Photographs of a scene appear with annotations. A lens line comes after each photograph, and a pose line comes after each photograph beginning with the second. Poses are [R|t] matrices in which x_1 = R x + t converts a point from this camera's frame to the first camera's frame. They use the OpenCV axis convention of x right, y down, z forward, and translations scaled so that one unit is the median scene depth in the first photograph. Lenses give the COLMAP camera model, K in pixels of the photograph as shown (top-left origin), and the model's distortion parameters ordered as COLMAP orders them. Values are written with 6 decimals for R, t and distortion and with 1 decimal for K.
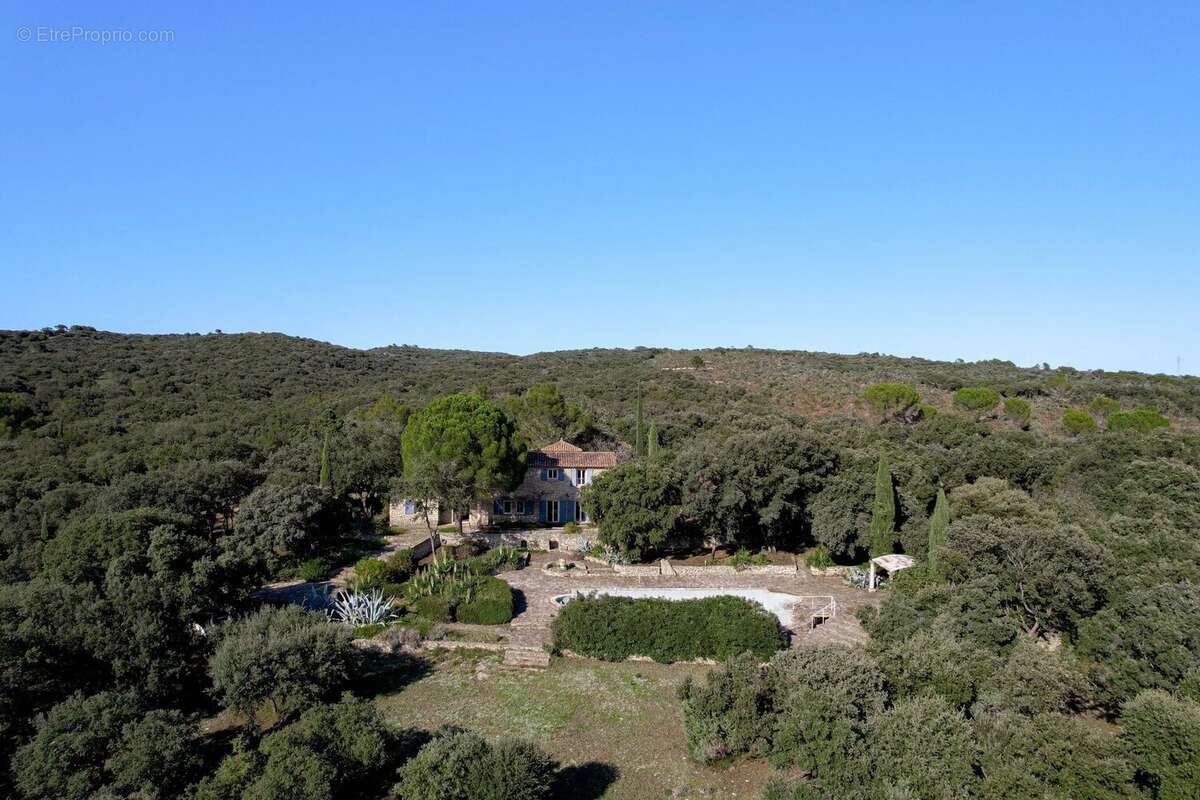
lens RADIAL K [[775.6, 0, 600.0], [0, 775.6, 400.0], [0, 0, 1]] dist [-0.077587, 0.046206]
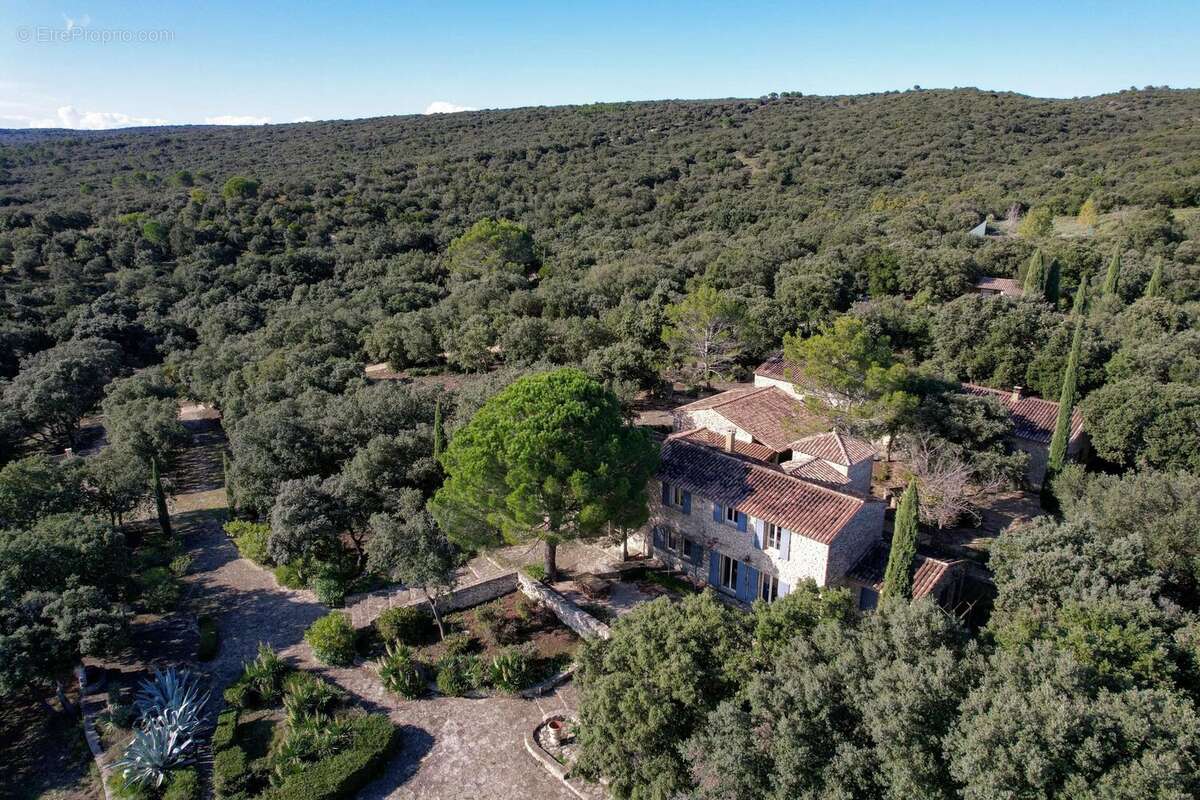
lens RADIAL K [[775.6, 0, 600.0], [0, 775.6, 400.0], [0, 0, 1]] dist [-0.077587, 0.046206]
pose [[0.634929, 0.217592, -0.741296, 0.277202], [0.025775, 0.953018, 0.301816, -0.157662], [0.772141, -0.210739, 0.599490, 0.605090]]
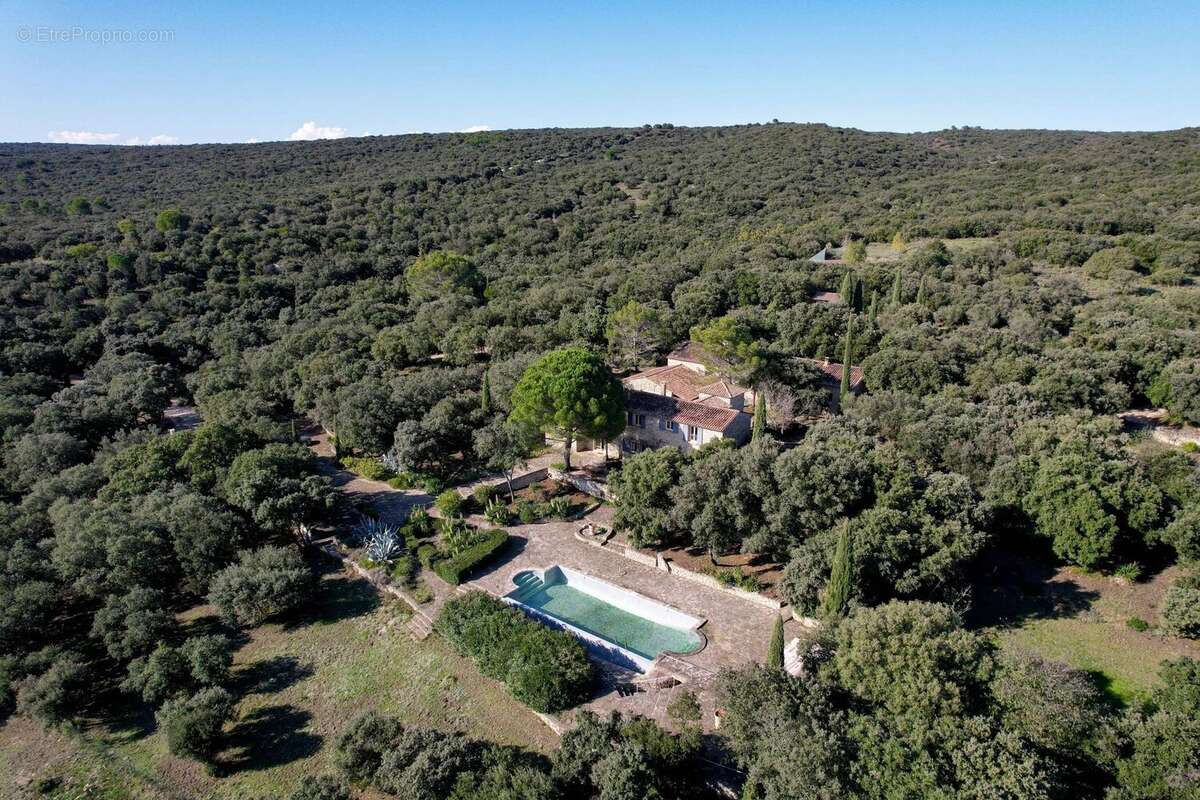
lens RADIAL K [[775.6, 0, 600.0], [0, 775.6, 400.0], [0, 0, 1]] dist [-0.077587, 0.046206]
pose [[0.747334, 0.174159, -0.641218, 0.523240], [0.017172, 0.959653, 0.280663, -0.227049], [0.664227, -0.220760, 0.714190, 0.211342]]
